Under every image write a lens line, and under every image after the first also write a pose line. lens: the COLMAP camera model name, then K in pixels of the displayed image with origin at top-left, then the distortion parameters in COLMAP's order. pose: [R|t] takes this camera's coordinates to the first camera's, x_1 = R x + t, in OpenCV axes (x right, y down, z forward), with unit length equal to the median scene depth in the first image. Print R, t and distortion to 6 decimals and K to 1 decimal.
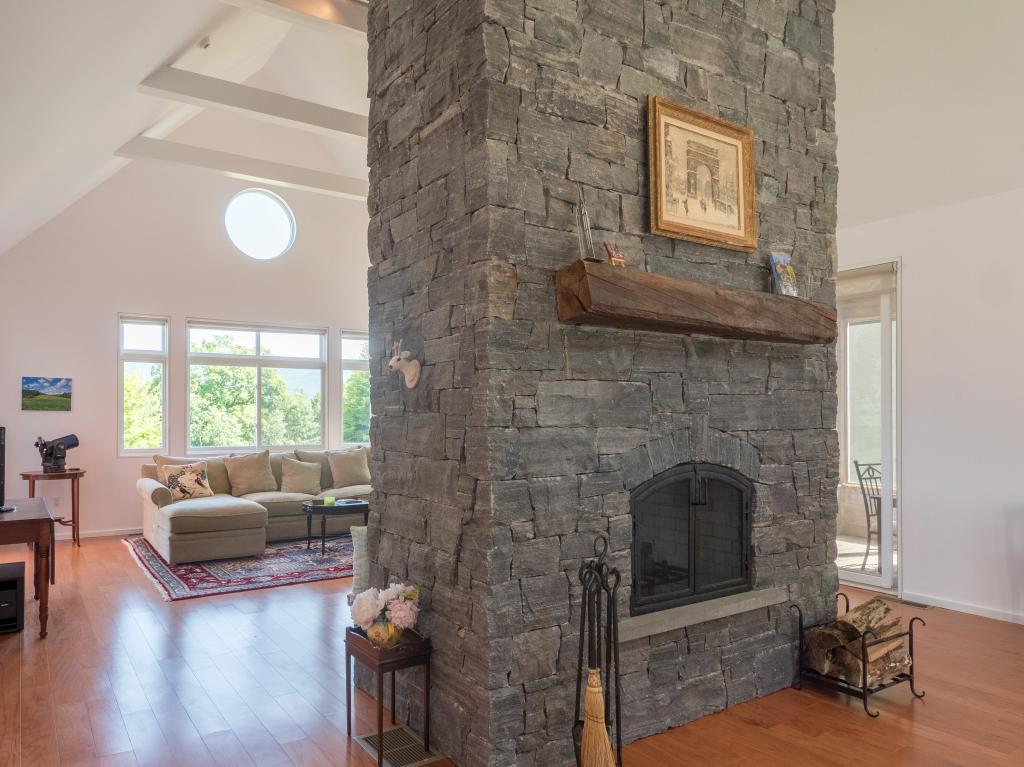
lens RADIAL K [[688.1, 0, 480.4], [0, 688.1, 410.9], [0, 0, 1]] dist [-0.004176, -0.002126]
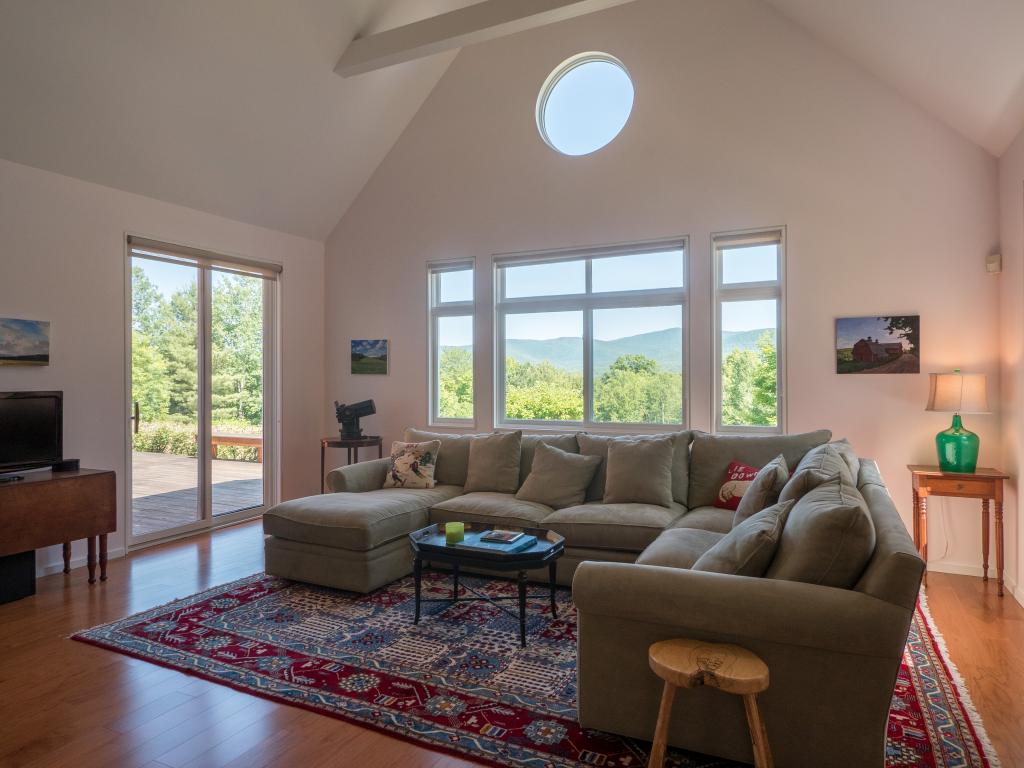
lens RADIAL K [[641.9, 0, 503.2], [0, 641.9, 379.8], [0, 0, 1]] dist [-0.016858, -0.000493]
pose [[0.503097, 0.002681, -0.864226, 0.239872], [0.009090, 0.999923, 0.008394, 0.001835], [0.864182, -0.012079, 0.503034, 0.710113]]
